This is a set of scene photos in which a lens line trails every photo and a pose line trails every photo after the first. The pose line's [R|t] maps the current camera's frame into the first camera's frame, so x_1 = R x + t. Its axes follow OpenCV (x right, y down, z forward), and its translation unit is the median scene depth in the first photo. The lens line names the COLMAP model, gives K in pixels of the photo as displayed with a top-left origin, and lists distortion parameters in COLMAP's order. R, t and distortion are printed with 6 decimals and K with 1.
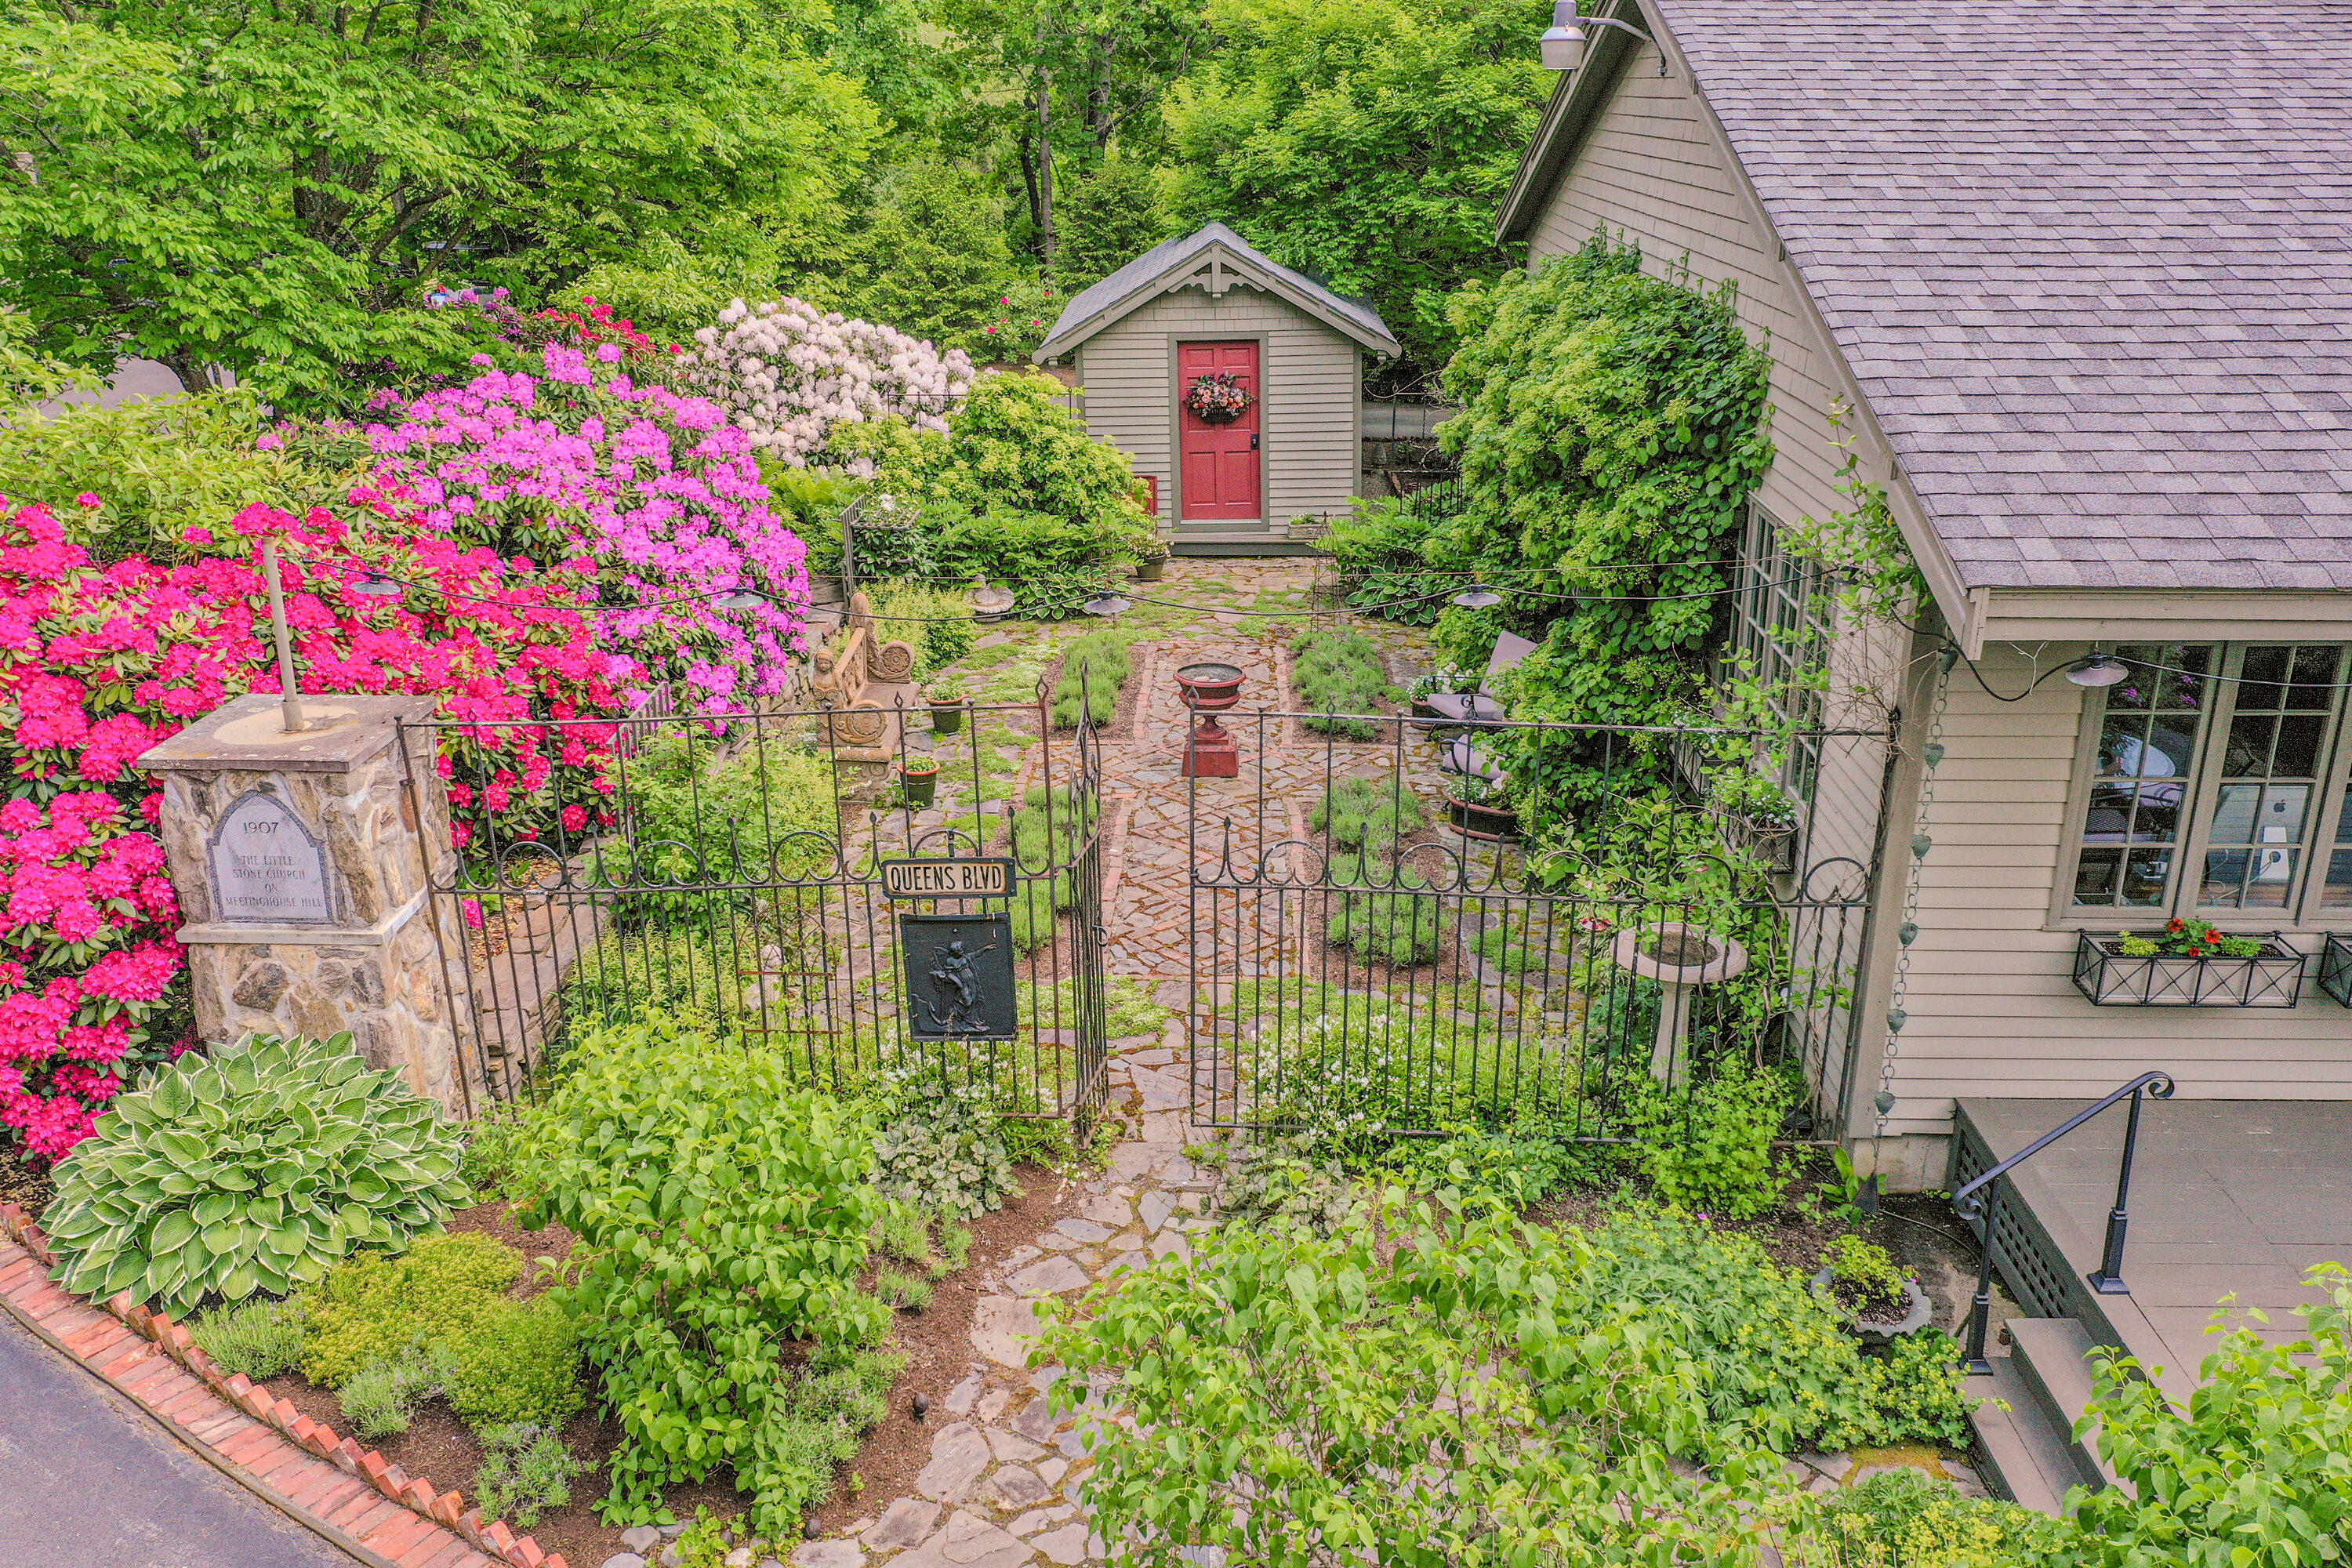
lens RADIAL K [[1849.7, 0, 1176.0], [0, 1849.7, 784.0], [0, 0, 1]] dist [0.000127, -0.001038]
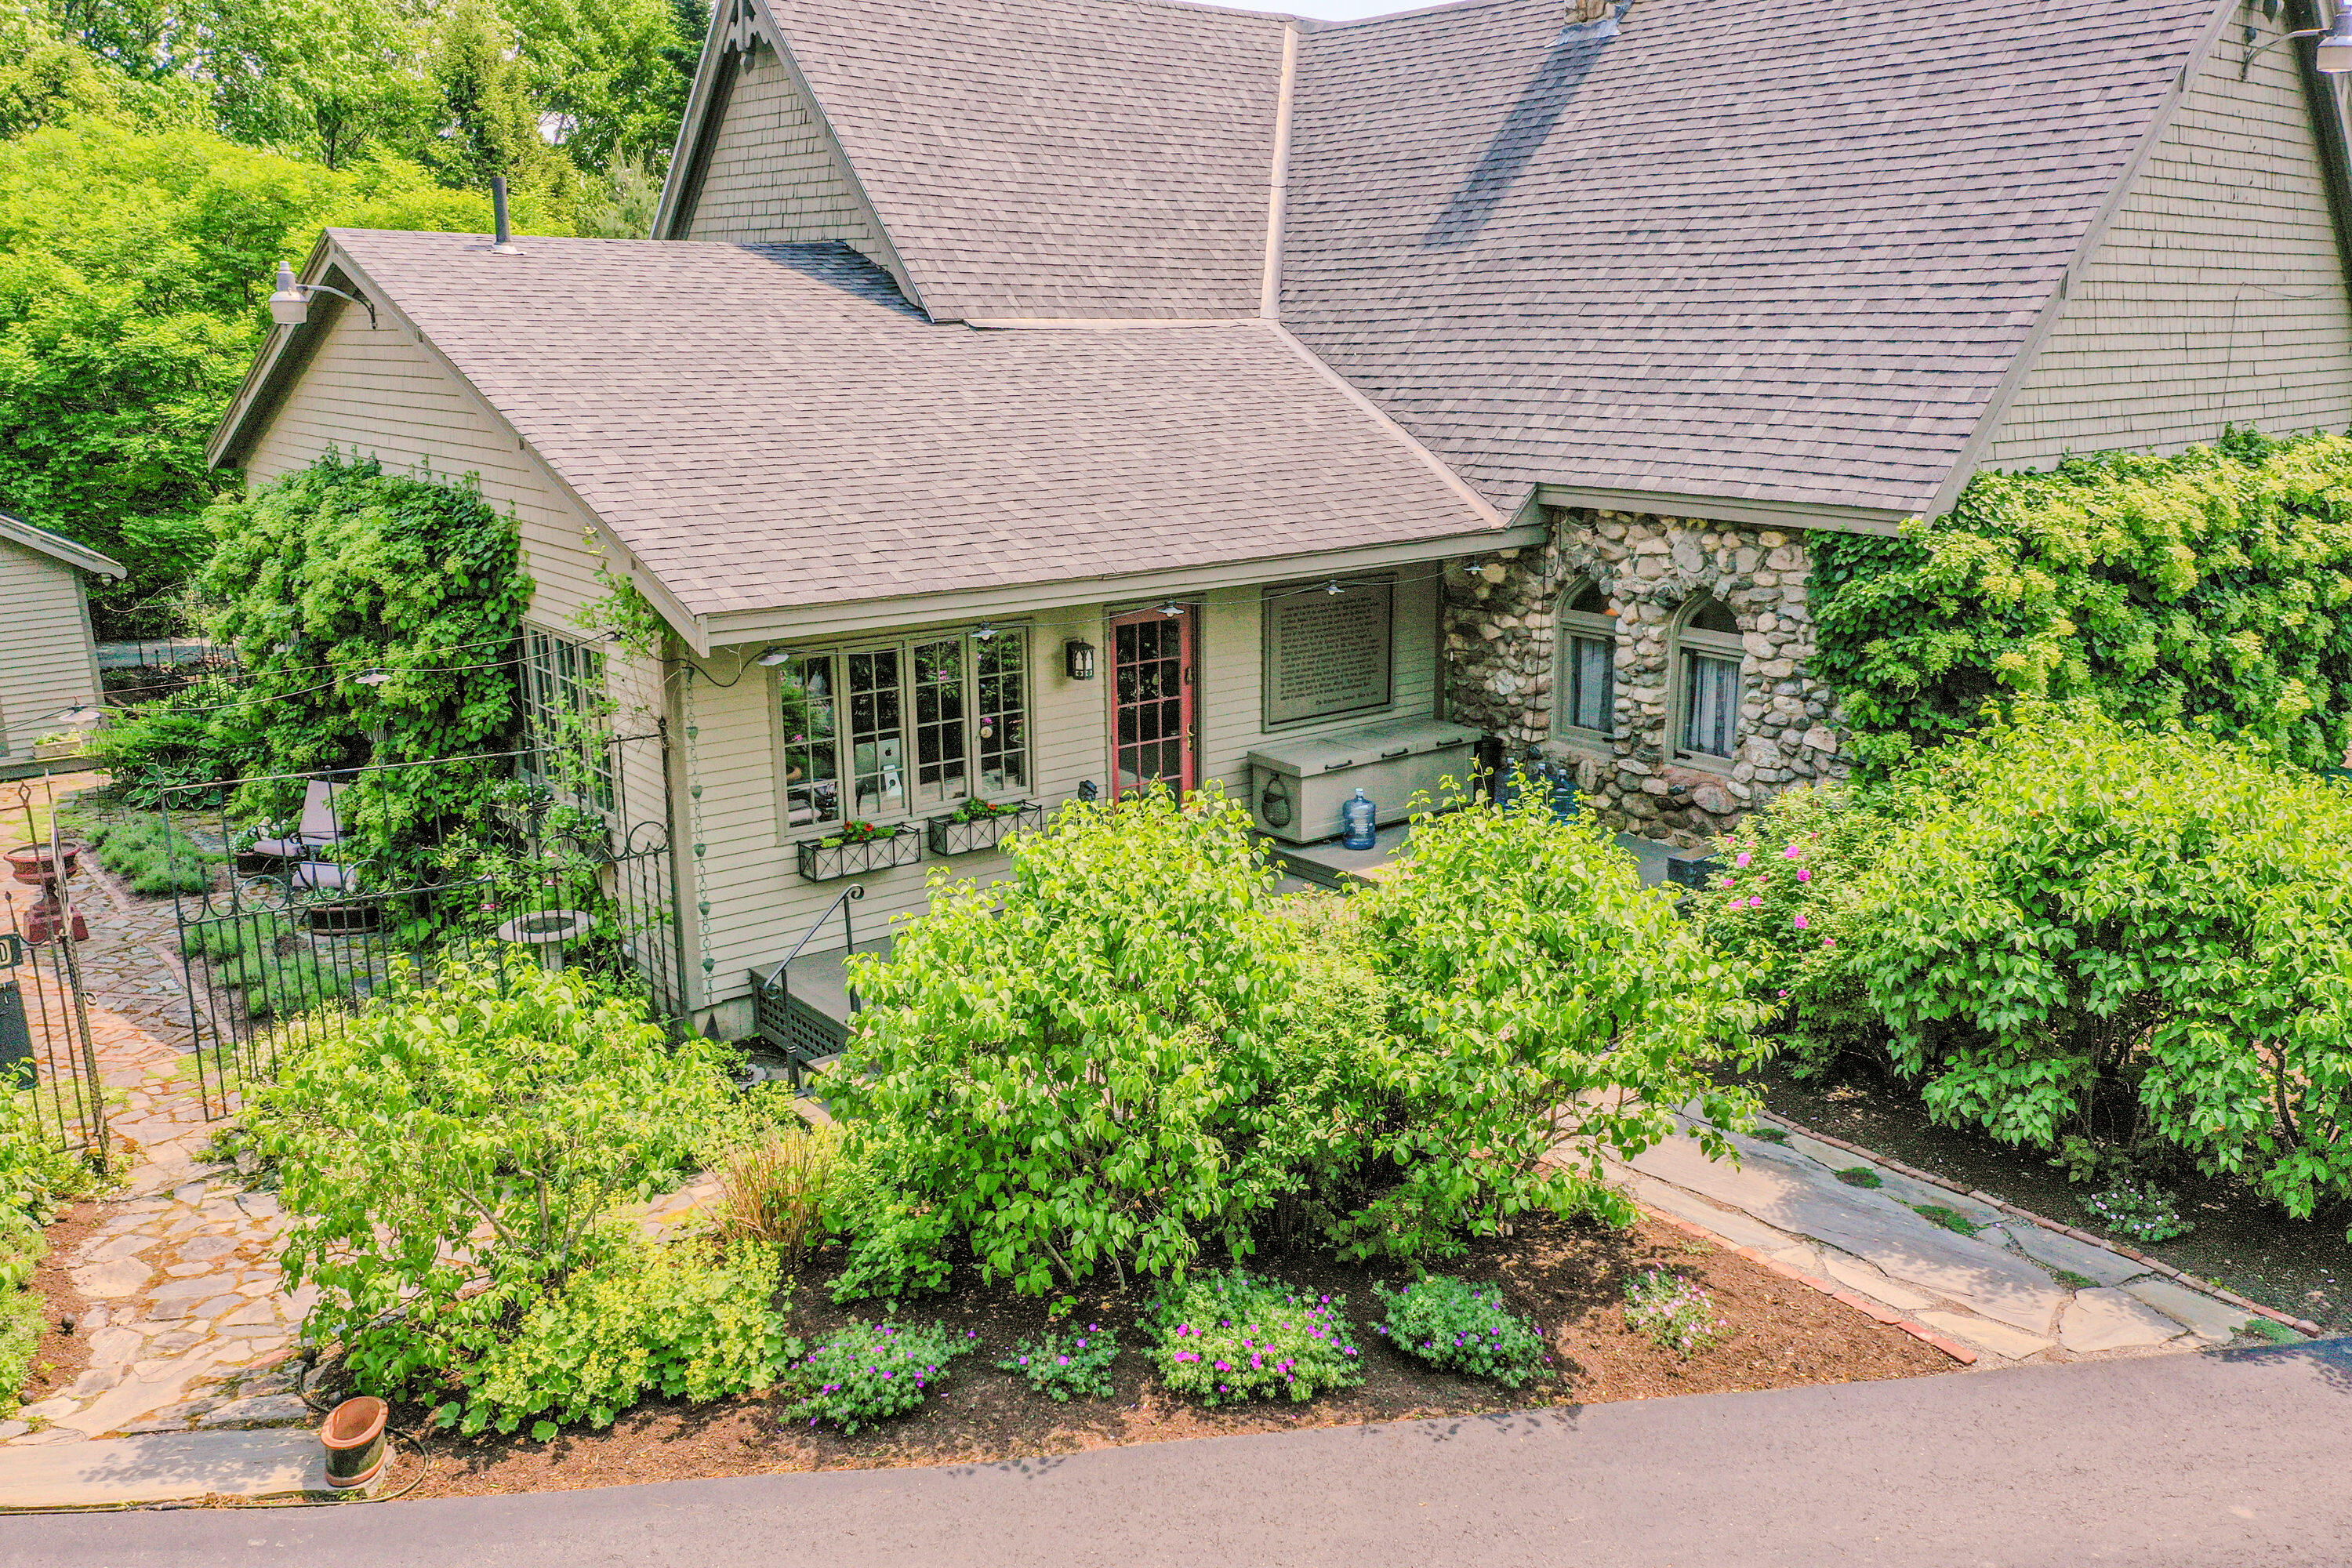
lens RADIAL K [[1849.7, 0, 1176.0], [0, 1849.7, 784.0], [0, 0, 1]] dist [0.000127, -0.001038]
pose [[0.763637, -0.148039, 0.628445, -0.151838], [0.225159, 0.973314, -0.044318, 0.101296], [-0.605113, 0.175343, 0.776591, -0.263968]]
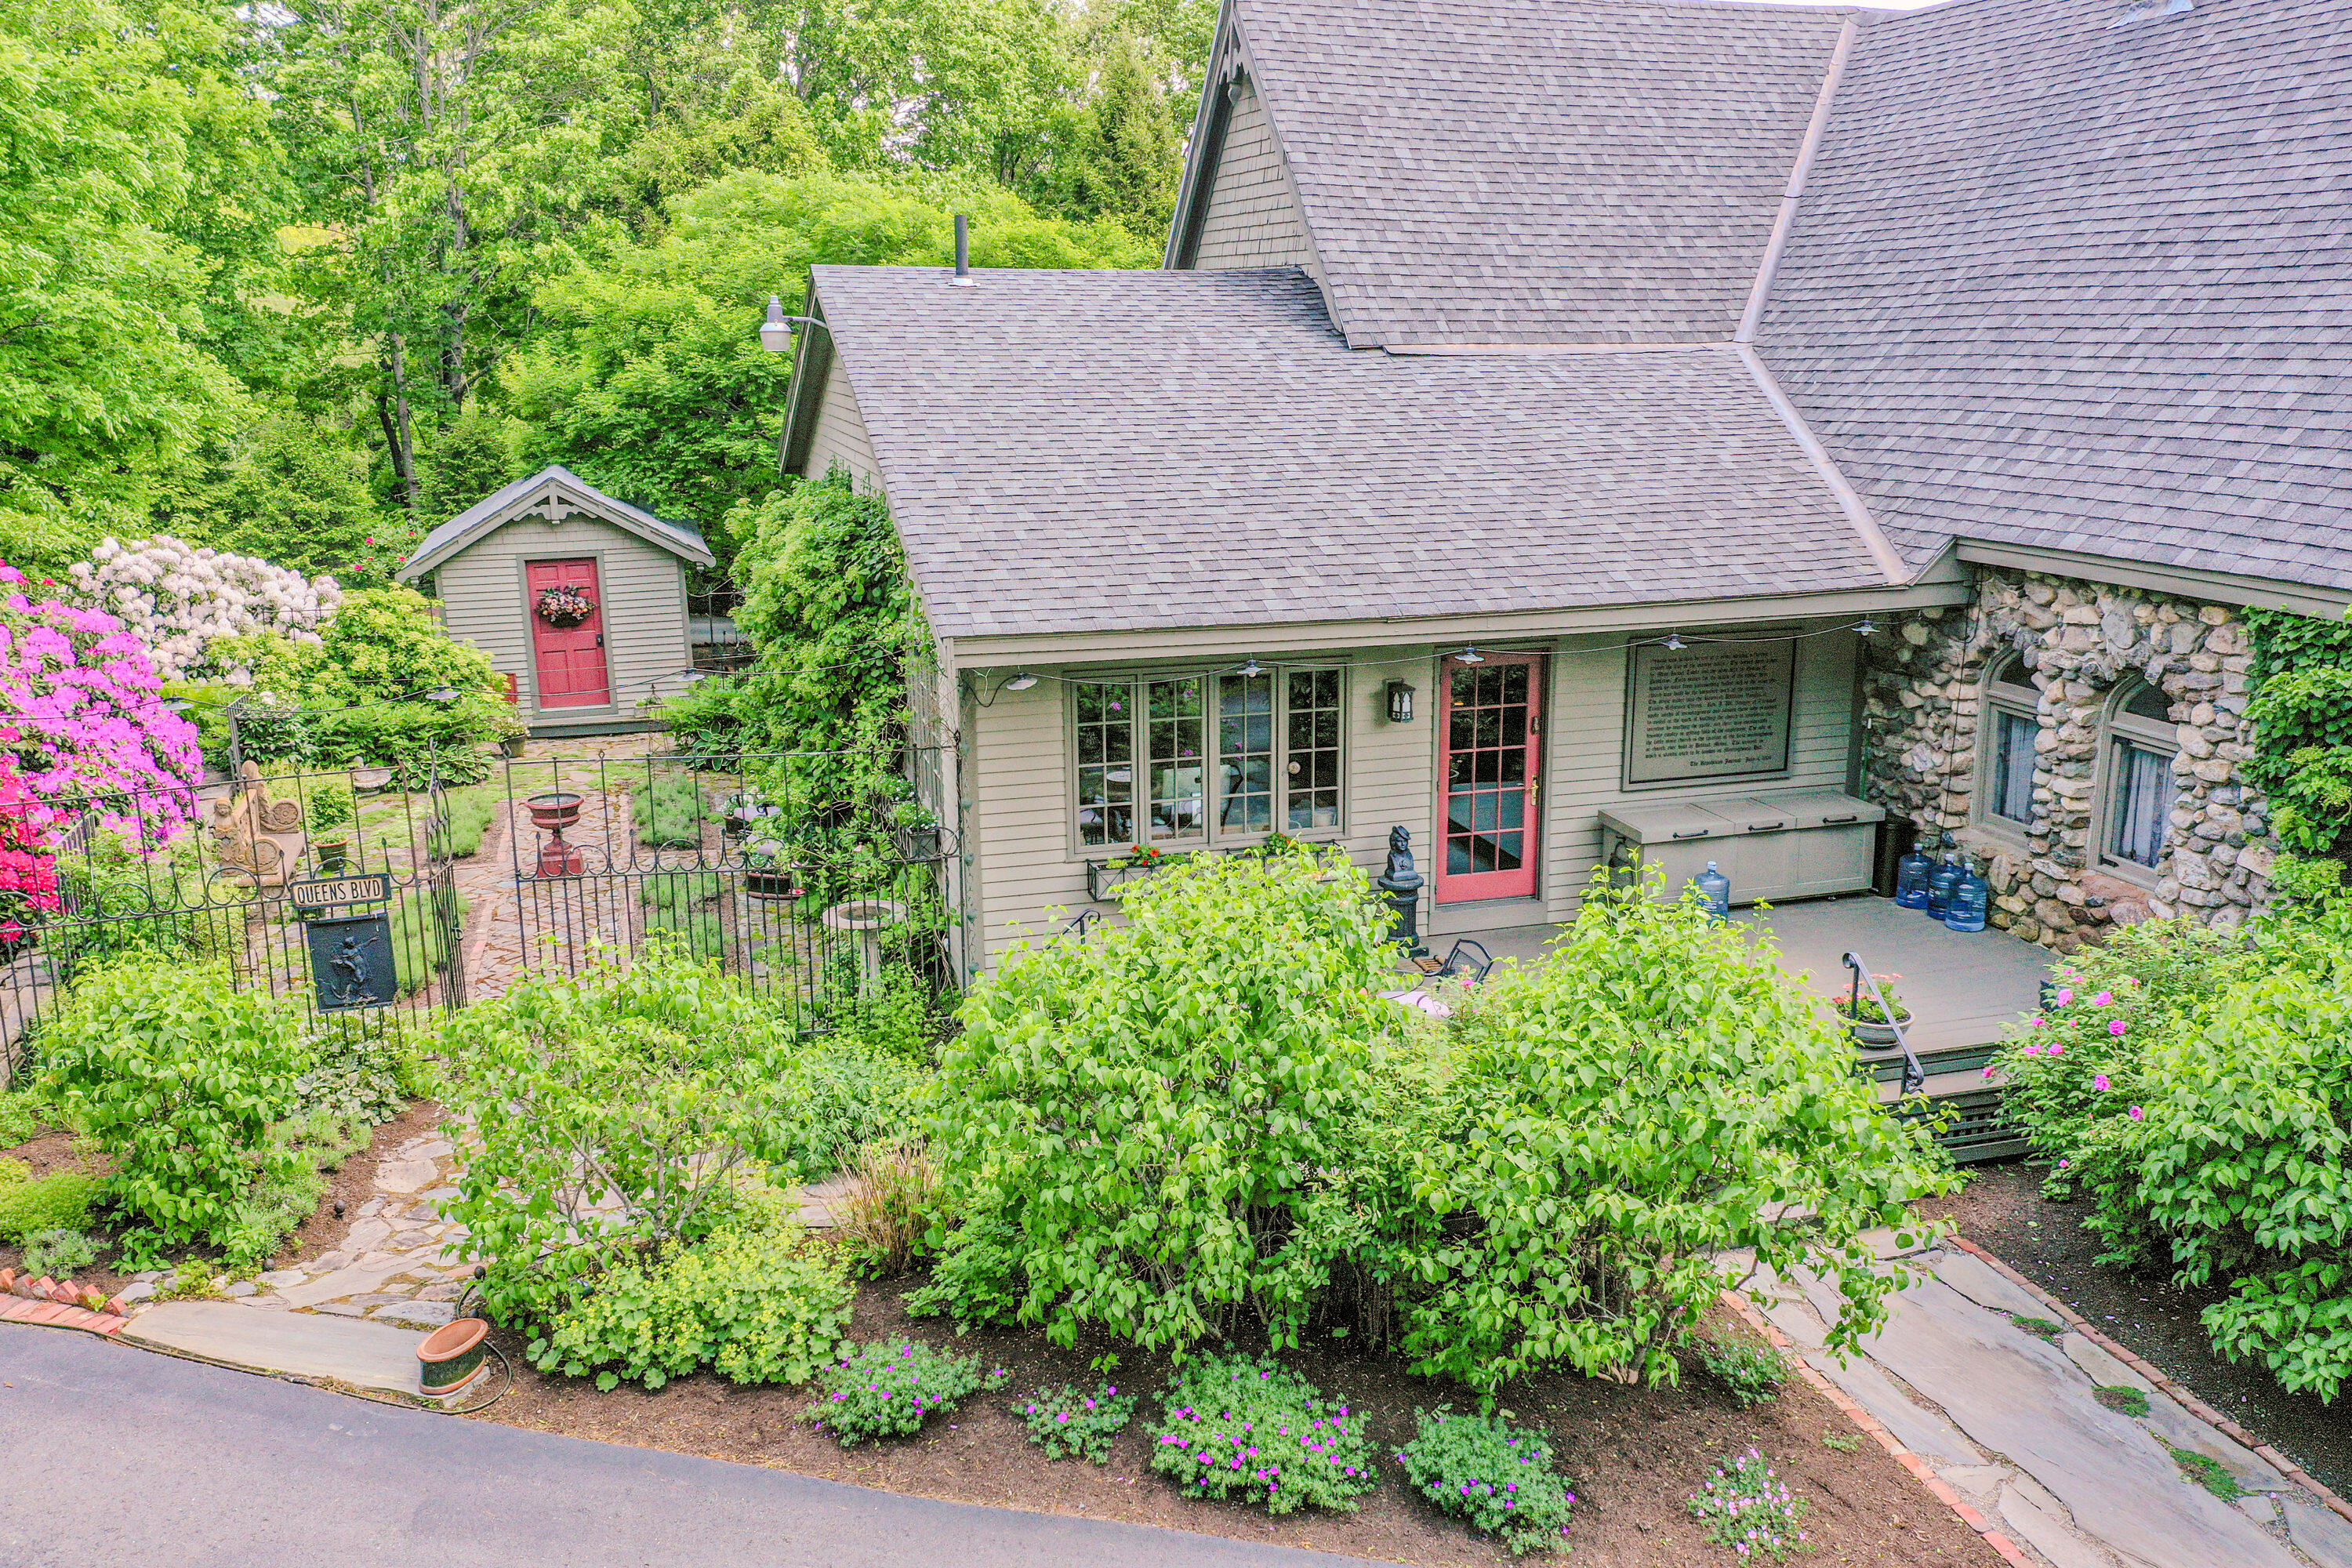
lens RADIAL K [[1849.7, 0, 1176.0], [0, 1849.7, 784.0], [0, 0, 1]] dist [0.000127, -0.001038]
pose [[0.949937, -0.069443, 0.304626, 0.037889], [0.107458, 0.988123, -0.109840, 0.116621], [-0.293381, 0.137076, 0.946117, -0.344280]]
